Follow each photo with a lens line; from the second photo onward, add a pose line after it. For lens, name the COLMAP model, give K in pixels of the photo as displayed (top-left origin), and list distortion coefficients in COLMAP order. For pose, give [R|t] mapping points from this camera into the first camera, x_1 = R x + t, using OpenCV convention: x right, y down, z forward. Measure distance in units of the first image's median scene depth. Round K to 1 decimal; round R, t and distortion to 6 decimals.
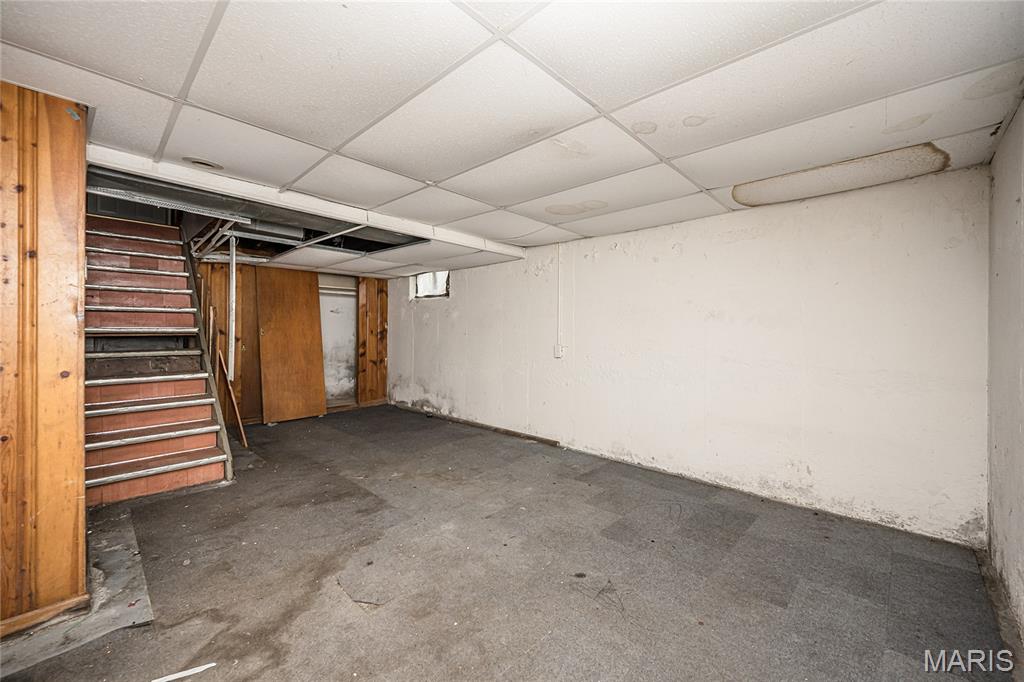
lens RADIAL K [[404.4, 0, 508.0], [0, 404.4, 338.8], [0, 0, 1]] dist [0.001924, 0.000147]
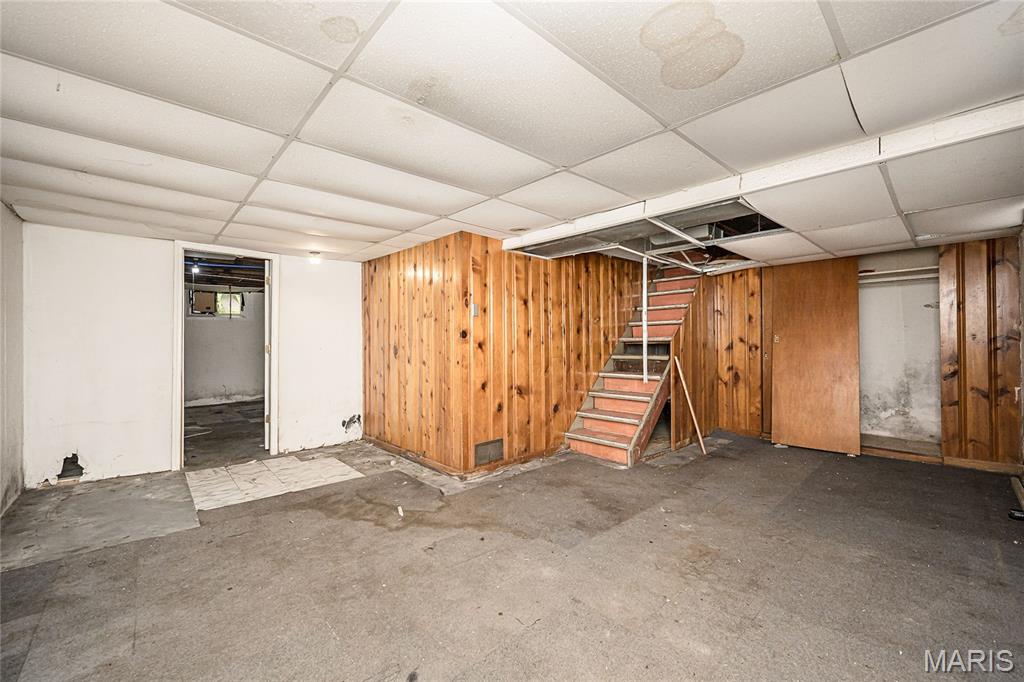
lens RADIAL K [[425.2, 0, 512.0], [0, 425.2, 341.0], [0, 0, 1]] dist [-0.000429, -0.000004]
pose [[-0.074255, -0.003692, -0.997232, 0.615073], [-0.007694, 0.999966, -0.003130, -0.010195], [0.997210, 0.007440, -0.074281, 0.821117]]
